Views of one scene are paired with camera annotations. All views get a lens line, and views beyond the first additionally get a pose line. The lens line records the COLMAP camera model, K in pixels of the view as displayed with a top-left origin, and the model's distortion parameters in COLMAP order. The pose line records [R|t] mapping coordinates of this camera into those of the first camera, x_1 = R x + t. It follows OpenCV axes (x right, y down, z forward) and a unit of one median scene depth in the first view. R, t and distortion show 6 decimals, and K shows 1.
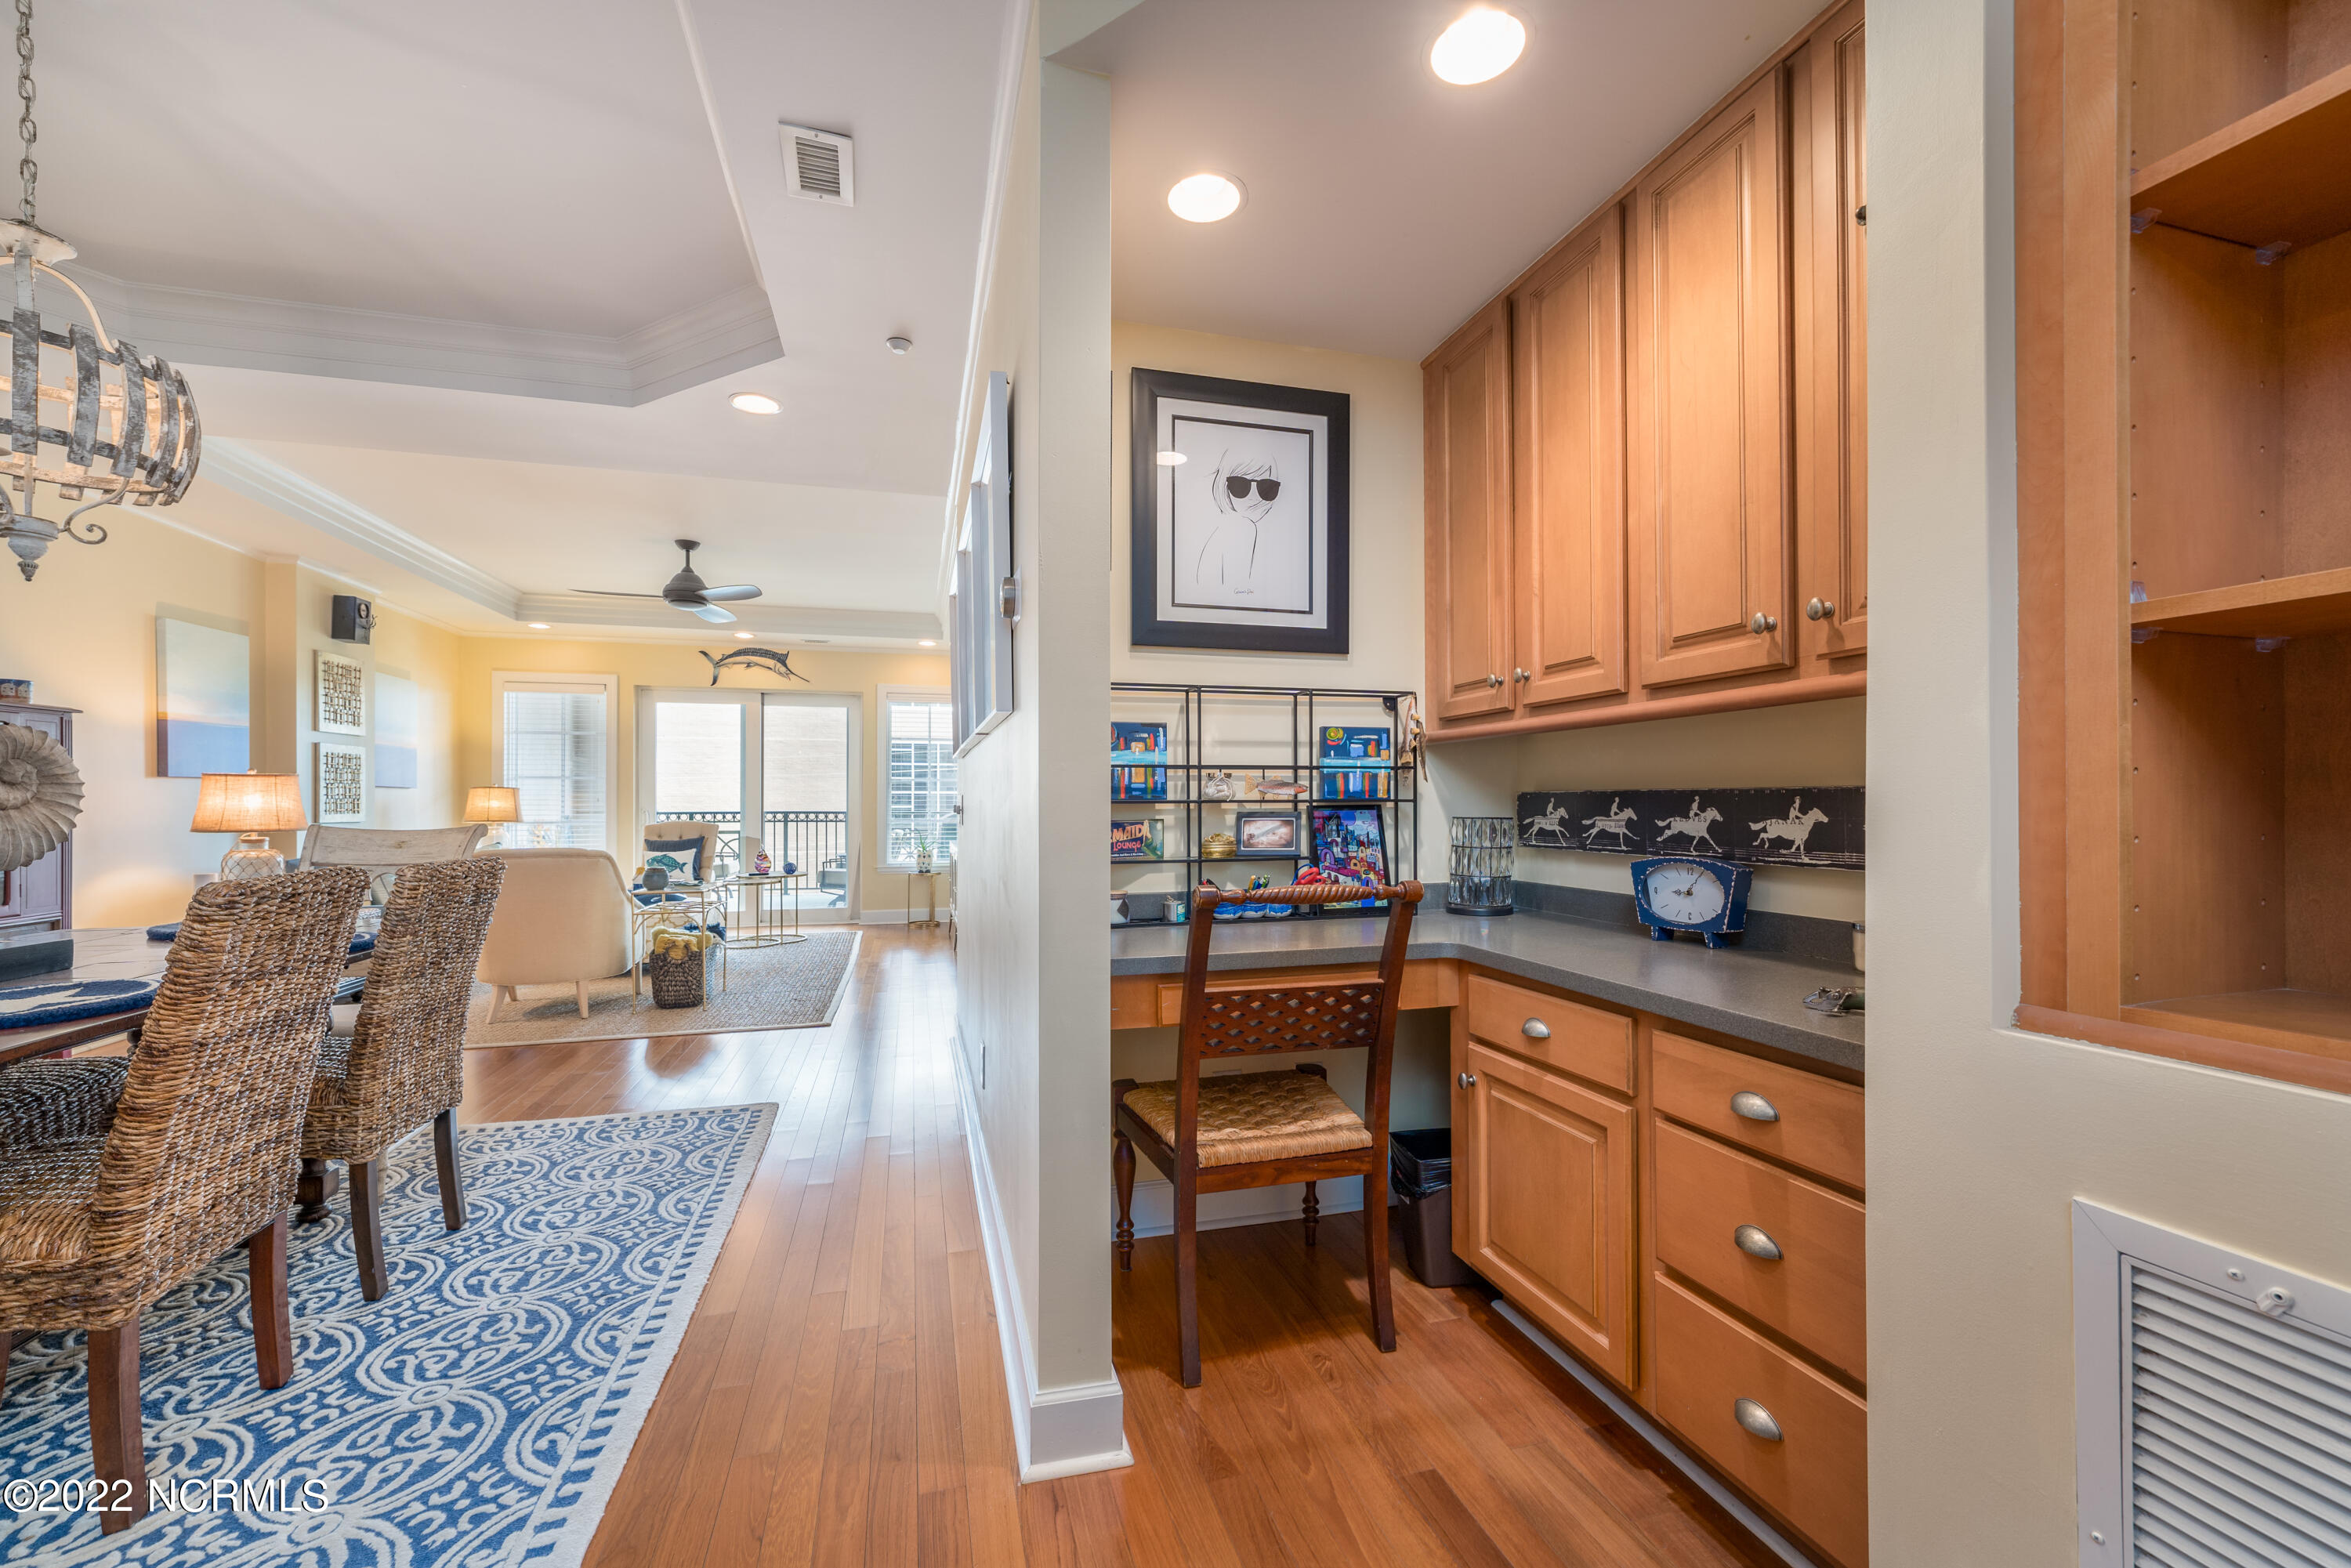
lens RADIAL K [[973.7, 0, 1171.1], [0, 973.7, 777.1], [0, 0, 1]] dist [-0.003216, -0.001099]
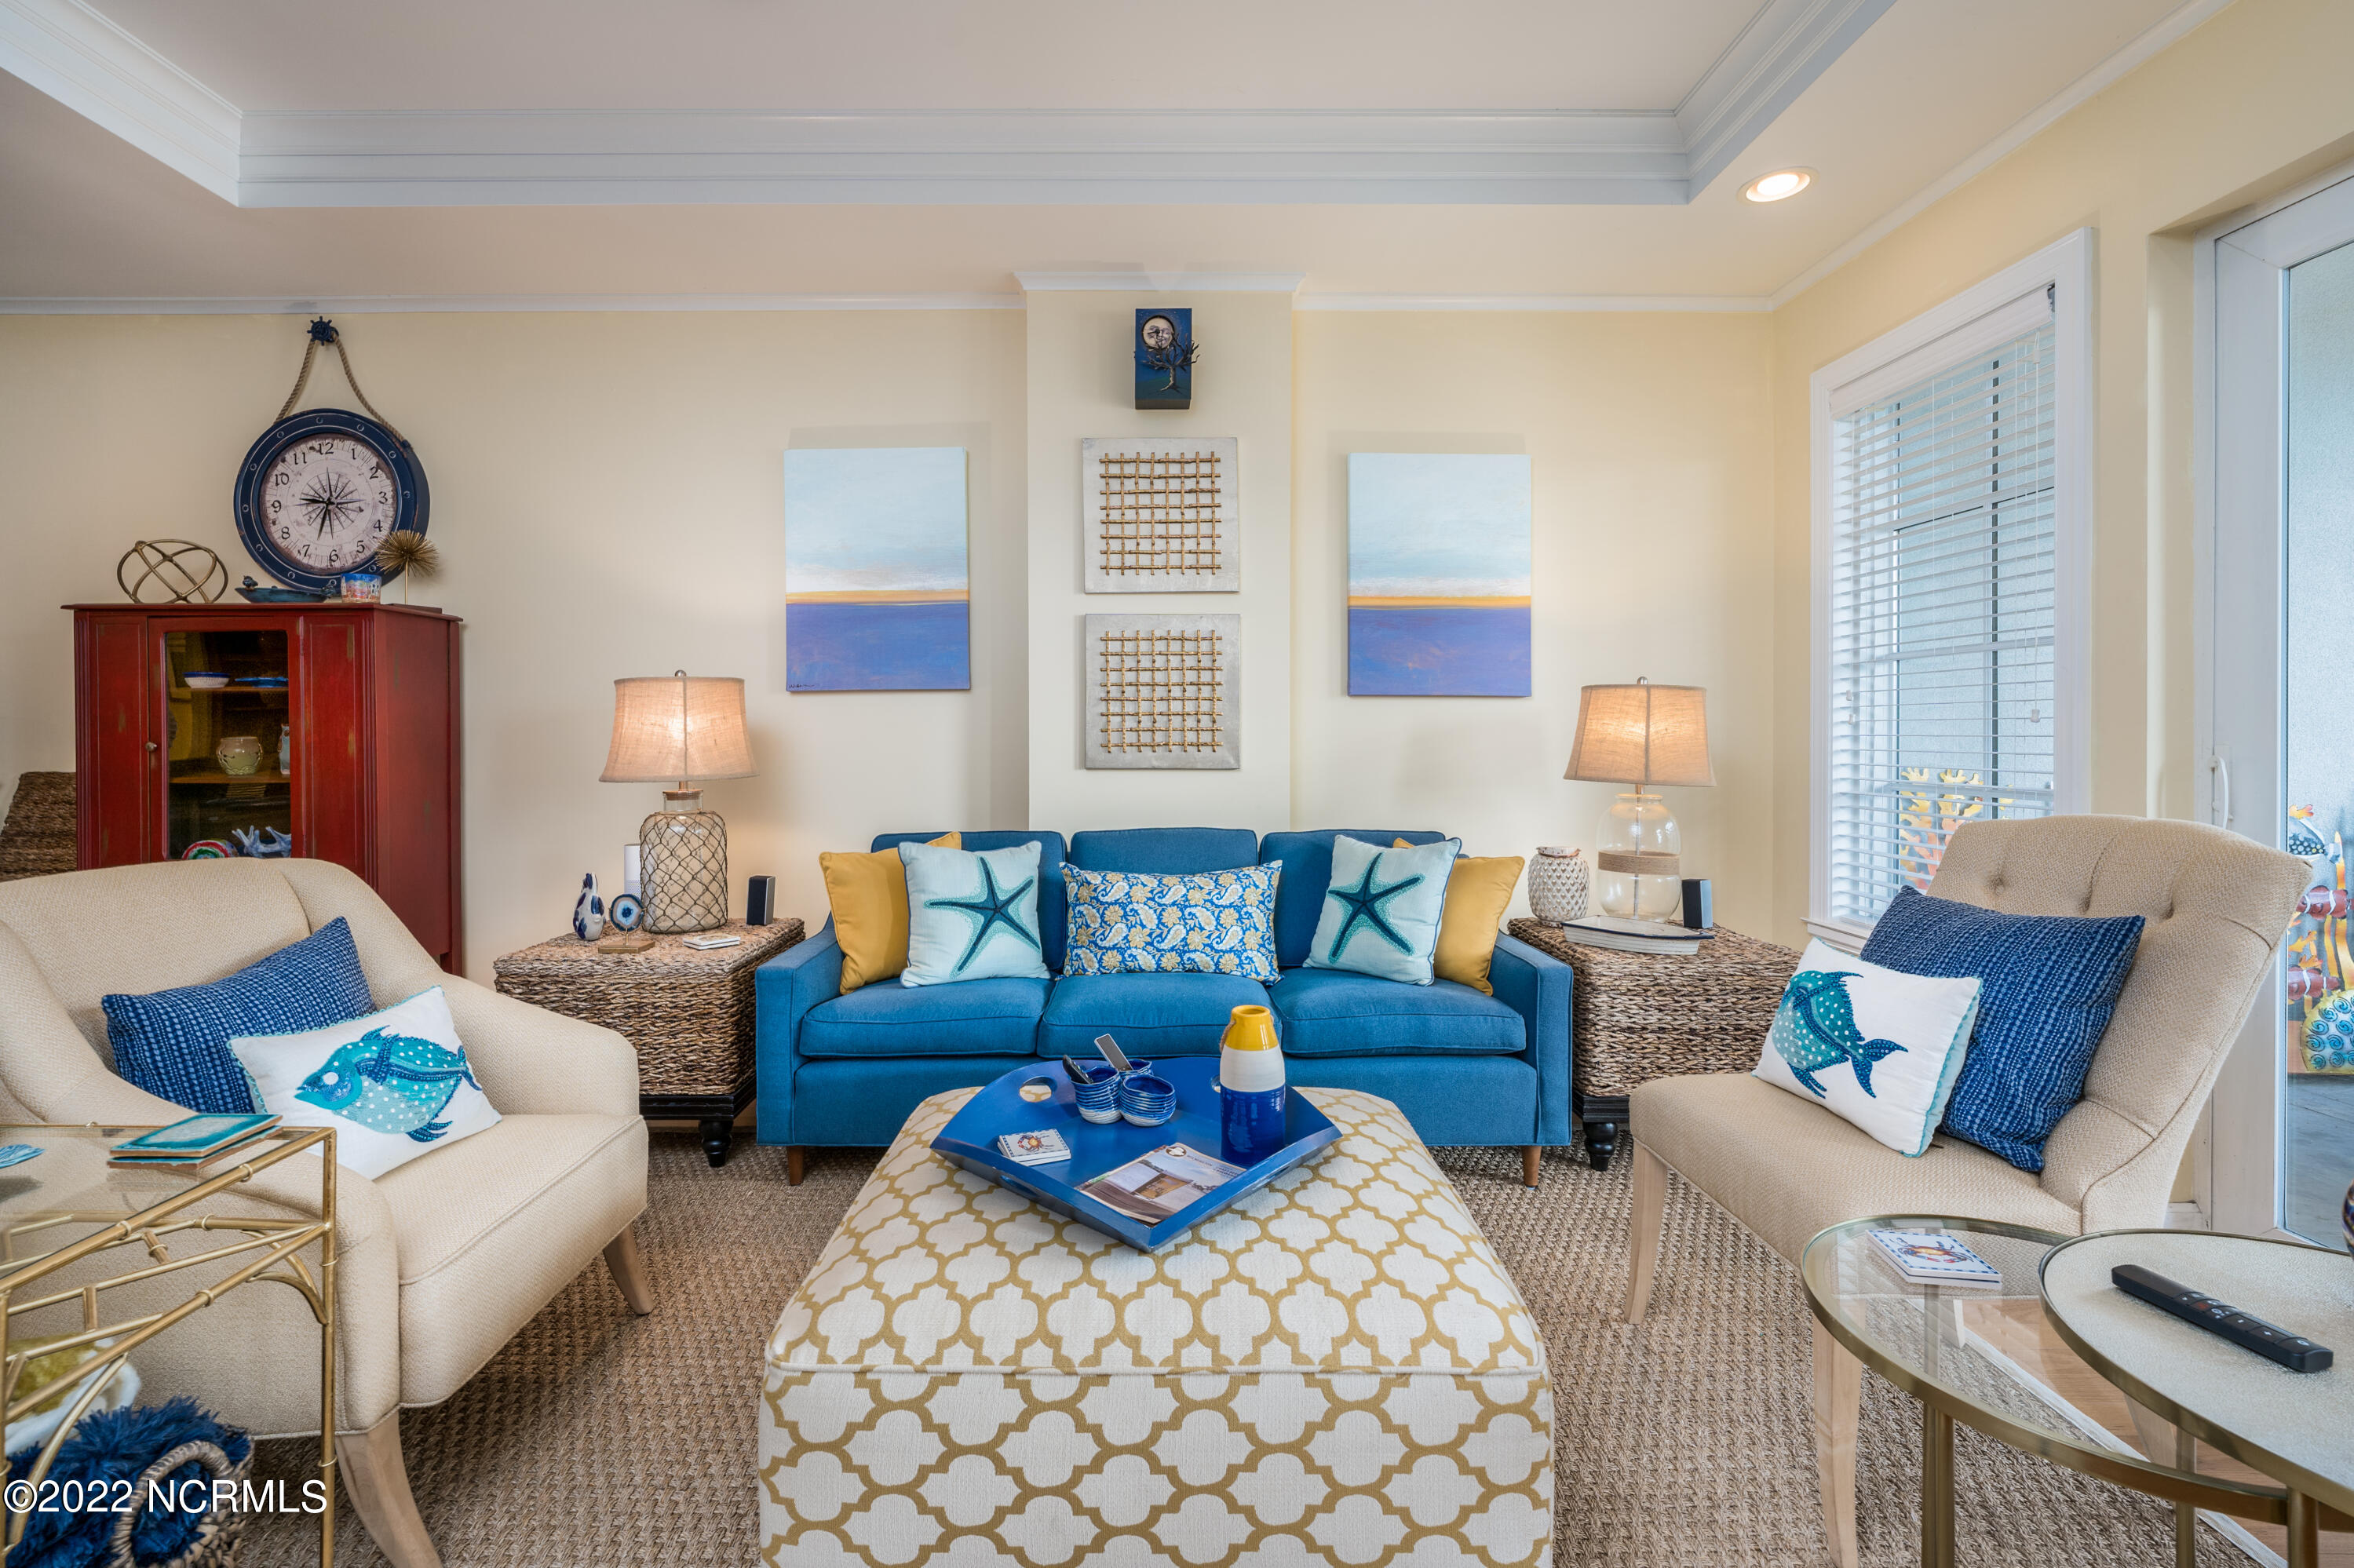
lens RADIAL K [[1062.2, 0, 1111.6], [0, 1062.2, 736.2], [0, 0, 1]] dist [-0.014777, -0.000905]
pose [[-0.263598, 0.004186, -0.964623, -0.713025], [0.030633, 0.999523, -0.004034, 0.068195], [0.964146, -0.030613, -0.263601, 2.493635]]
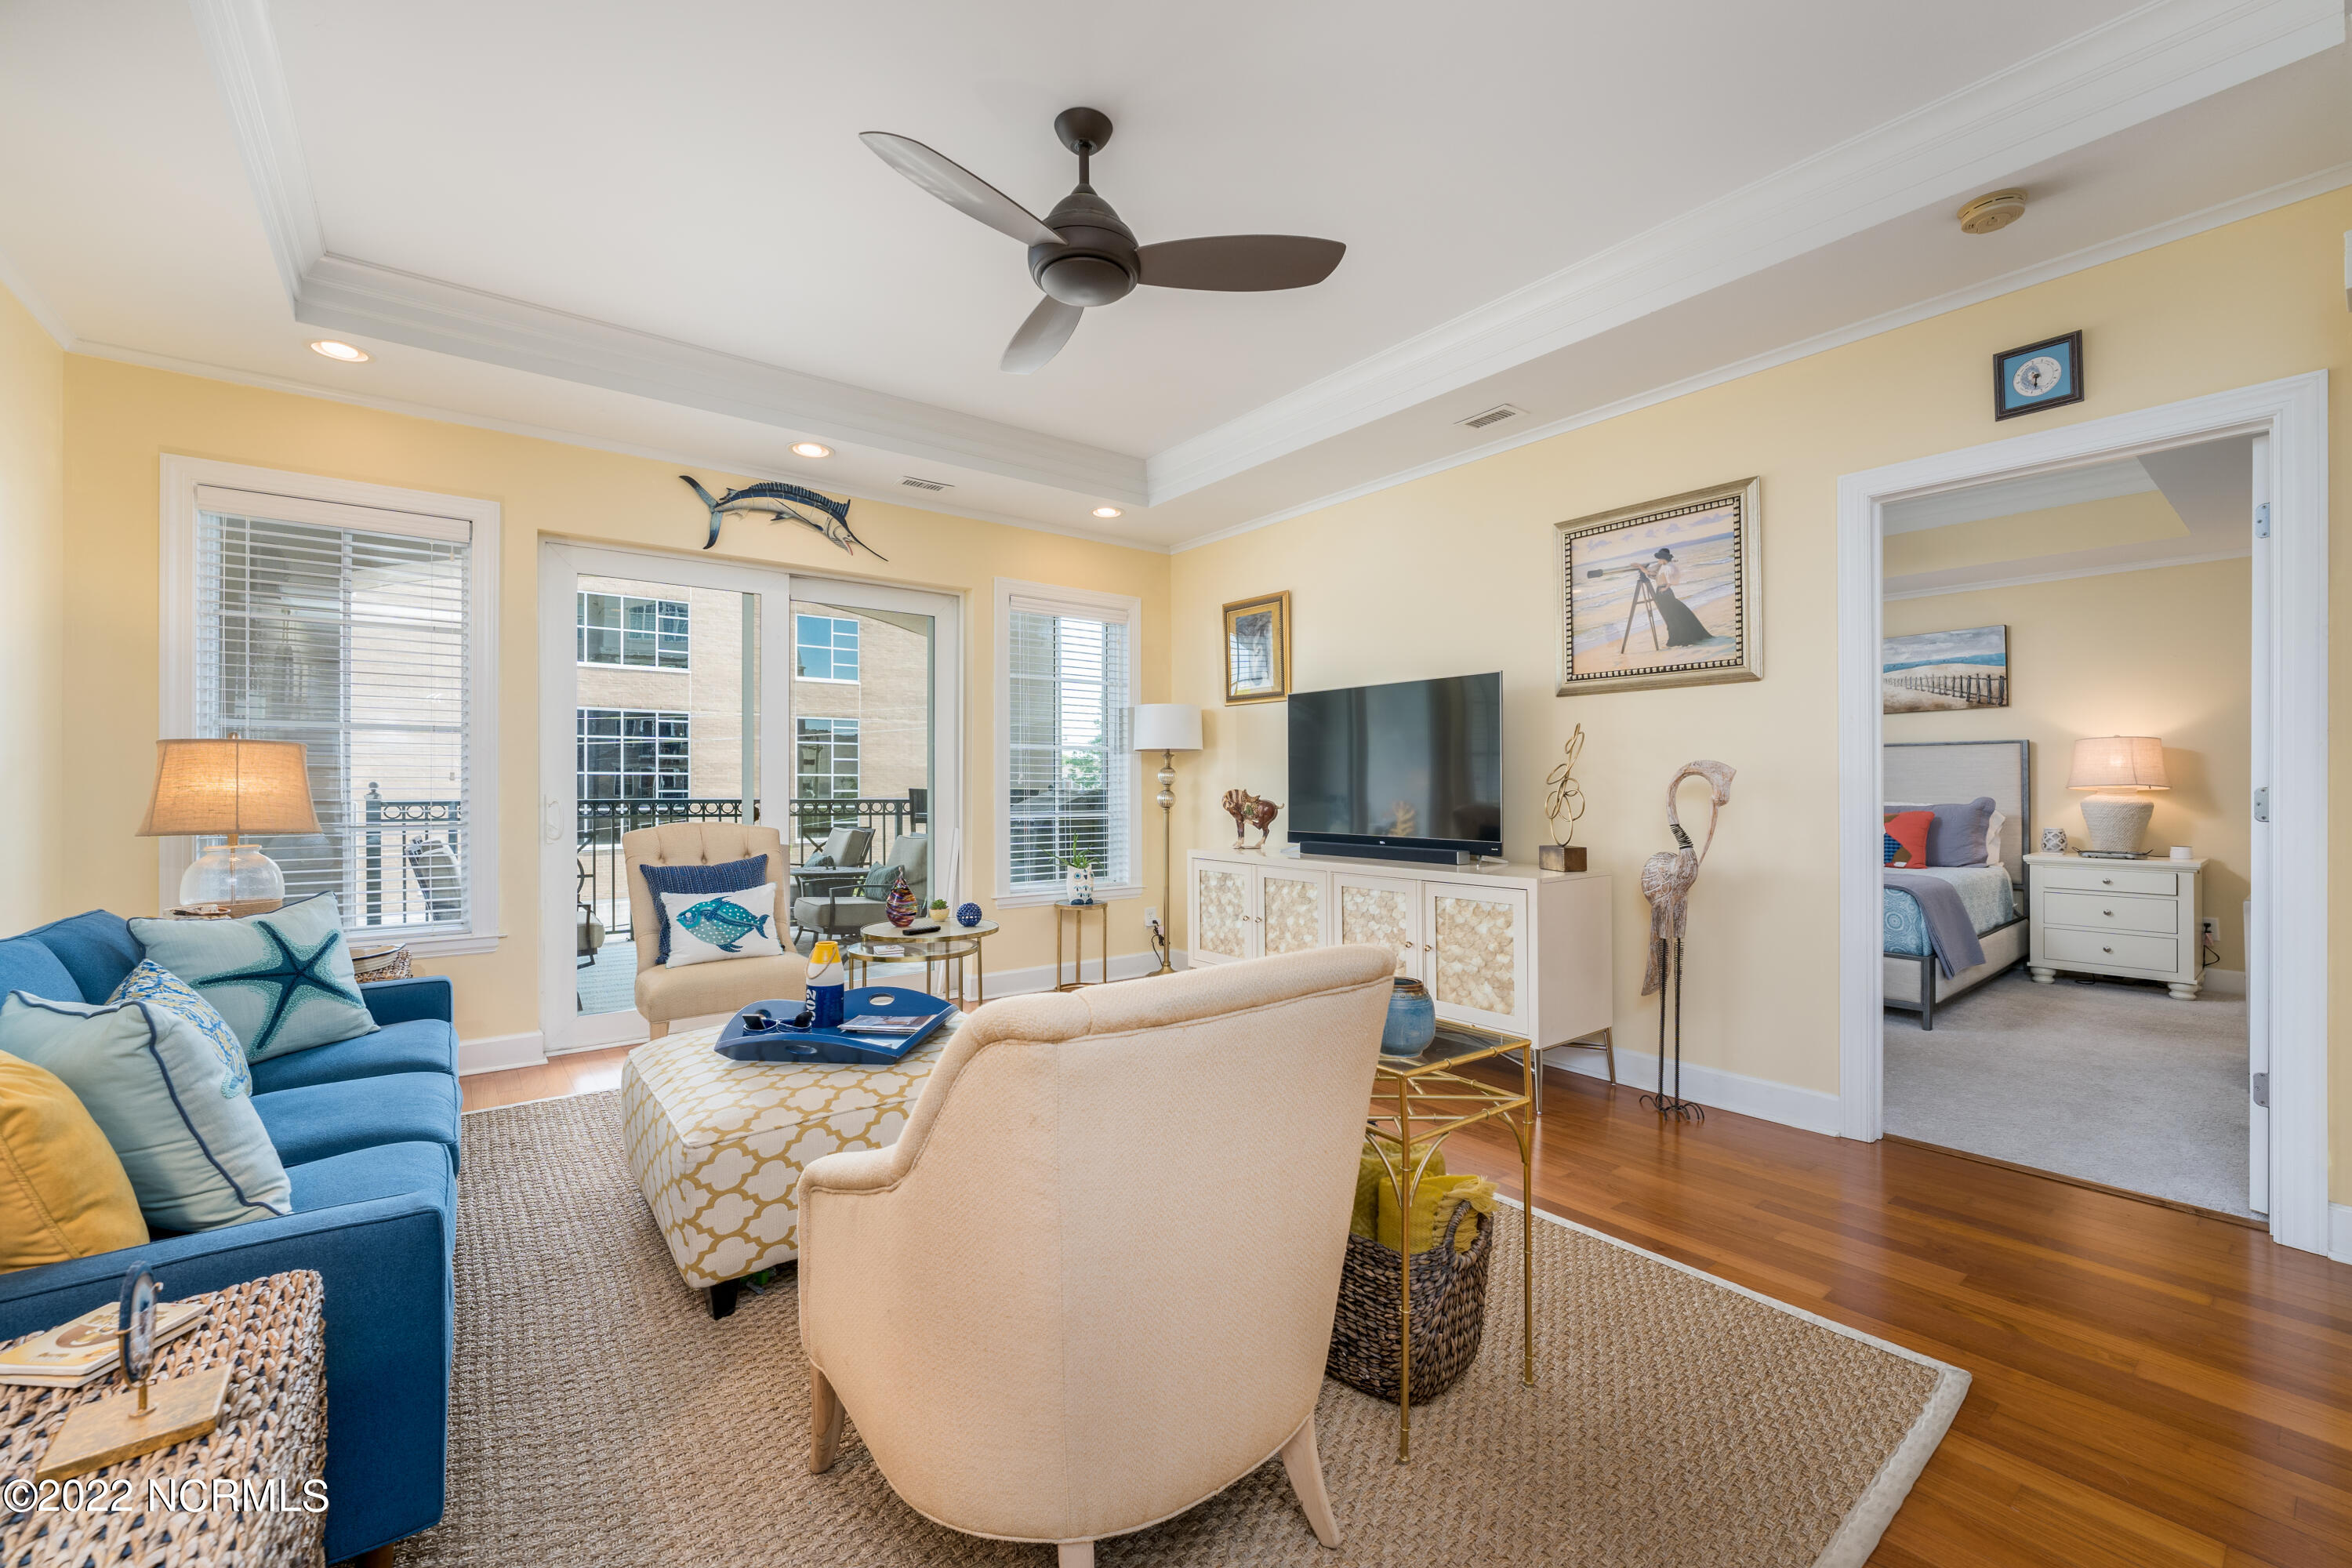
lens RADIAL K [[974.2, 0, 1156.8], [0, 974.2, 773.8], [0, 0, 1]] dist [-0.003216, -0.001099]
pose [[0.922492, 0.007730, 0.385938, -1.408457], [-0.013961, 0.999813, 0.013345, 0.038459], [-0.385763, -0.017698, 0.922428, 1.391019]]
